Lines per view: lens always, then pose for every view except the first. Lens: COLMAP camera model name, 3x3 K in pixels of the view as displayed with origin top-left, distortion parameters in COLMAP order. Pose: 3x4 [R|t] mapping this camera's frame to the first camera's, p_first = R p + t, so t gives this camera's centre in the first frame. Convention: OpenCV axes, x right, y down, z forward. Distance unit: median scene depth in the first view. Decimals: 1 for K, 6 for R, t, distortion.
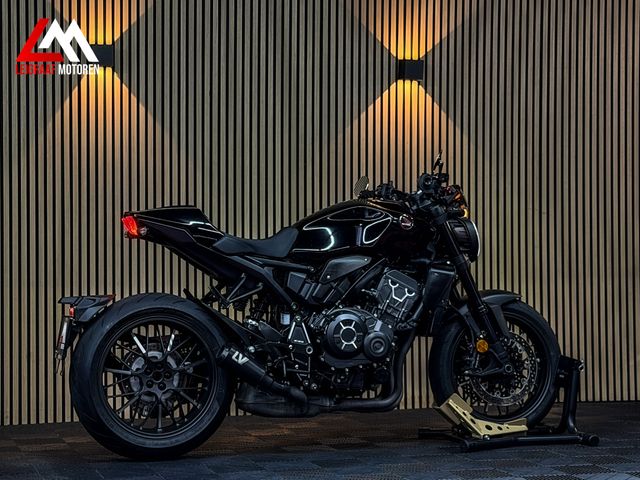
lens RADIAL K [[1449.8, 0, 320.0], [0, 1449.8, 240.0], [0, 0, 1]] dist [0.113275, 0.134230]
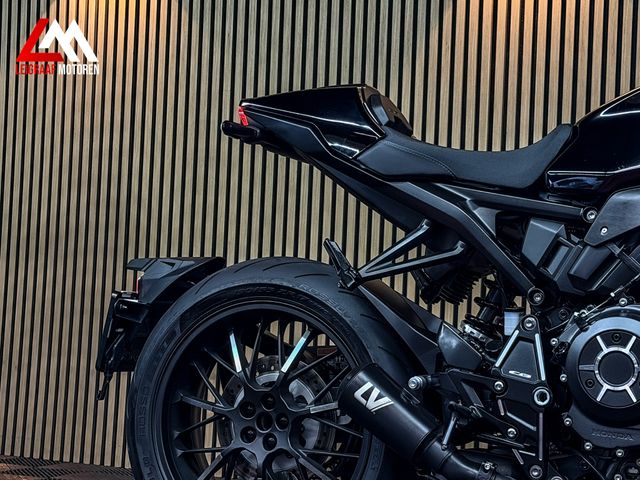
lens RADIAL K [[1449.8, 0, 320.0], [0, 1449.8, 240.0], [0, 0, 1]] dist [0.113275, 0.134230]
pose [[0.723906, 0.008926, -0.689841, 0.242953], [-0.038000, 0.998914, -0.026952, 0.043075], [0.688851, 0.045725, 0.723459, 0.632509]]
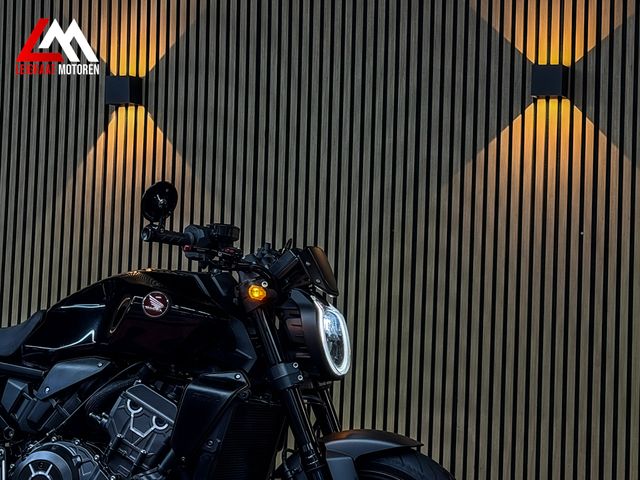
lens RADIAL K [[1468.3, 0, 321.9], [0, 1468.3, 222.2], [0, 0, 1]] dist [0.122295, 0.026105]
pose [[0.780286, -0.019485, -0.625120, 0.503742], [-0.037843, 0.996212, -0.078288, -0.001406], [0.624277, 0.084743, 0.776593, 0.571094]]
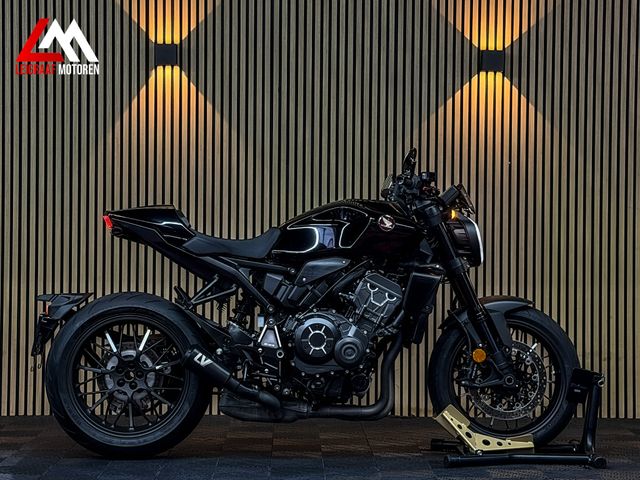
lens RADIAL K [[1468.3, 0, 321.9], [0, 1468.3, 222.2], [0, 0, 1]] dist [0.122295, 0.026105]
pose [[0.960149, 0.008399, -0.279363, 0.293021], [-0.009568, 0.999950, -0.002822, -0.010157], [0.279326, 0.005383, 0.960181, 0.057592]]
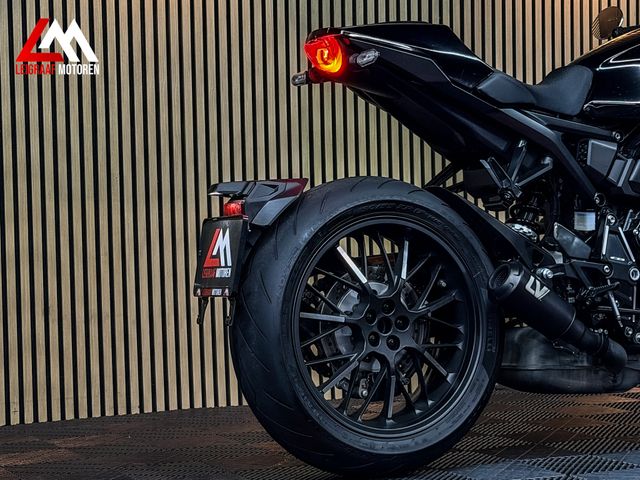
lens RADIAL K [[1449.8, 0, 320.0], [0, 1449.8, 240.0], [0, 0, 1]] dist [0.113275, 0.134230]
pose [[0.989050, -0.018550, 0.146412, -0.211827], [0.017364, 0.999805, 0.009371, 0.054620], [-0.146557, -0.006726, 0.989179, 0.447786]]
